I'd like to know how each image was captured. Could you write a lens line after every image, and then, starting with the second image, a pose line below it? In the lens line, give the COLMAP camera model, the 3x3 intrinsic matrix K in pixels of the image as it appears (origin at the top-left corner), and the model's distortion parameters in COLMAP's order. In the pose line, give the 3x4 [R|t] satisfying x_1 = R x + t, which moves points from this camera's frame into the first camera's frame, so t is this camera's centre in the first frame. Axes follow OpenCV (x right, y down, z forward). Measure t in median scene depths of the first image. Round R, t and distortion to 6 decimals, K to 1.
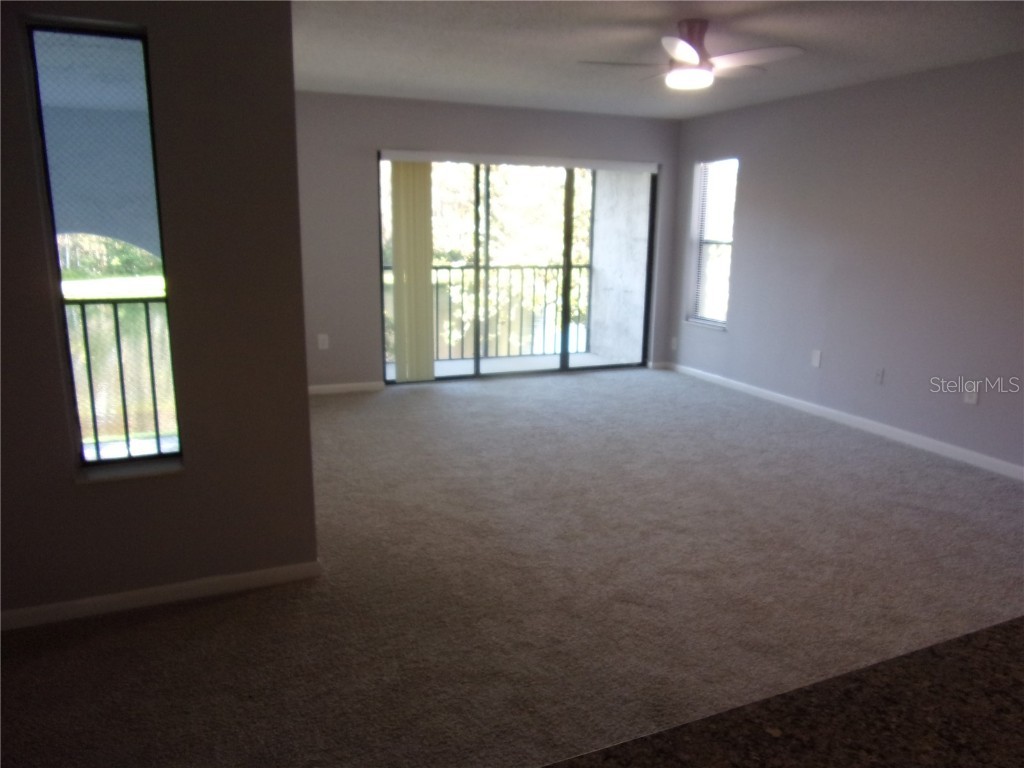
lens RADIAL K [[729.7, 0, 512.0], [0, 729.7, 384.0], [0, 0, 1]] dist [-0.045998, -0.002246]
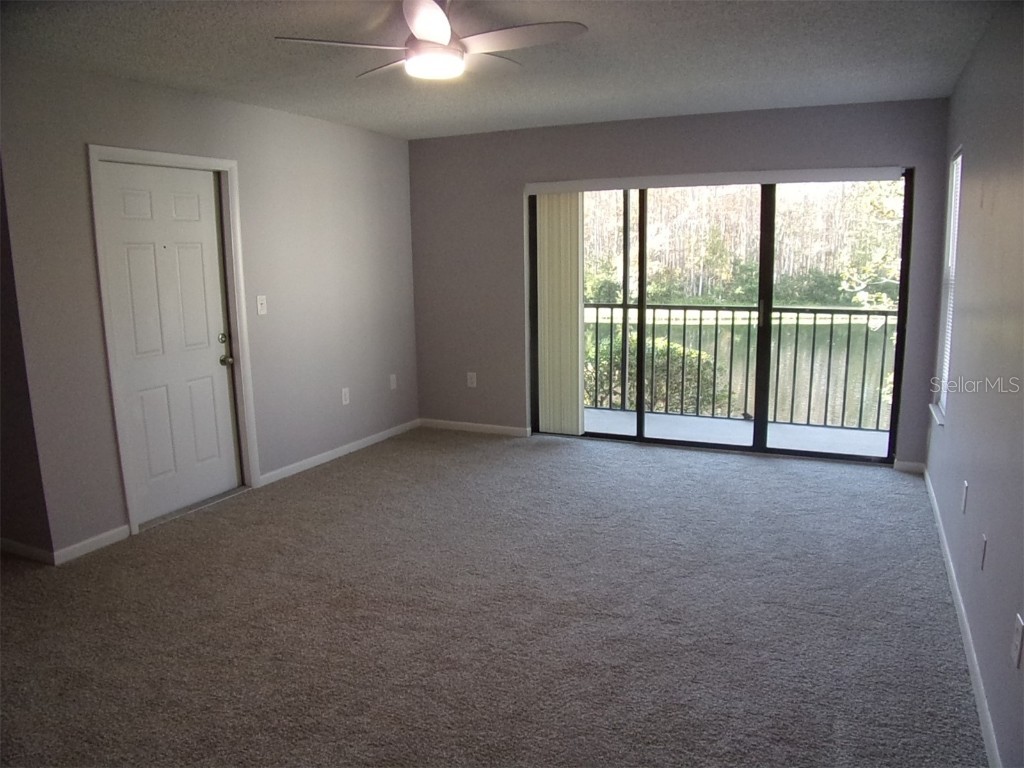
lens RADIAL K [[729.7, 0, 512.0], [0, 729.7, 384.0], [0, 0, 1]] dist [-0.045998, -0.002246]
pose [[0.688257, 0.098723, -0.718718, 0.499396], [-0.132701, 0.991115, 0.009062, -0.070161], [0.713227, 0.089137, 0.695242, 0.343359]]
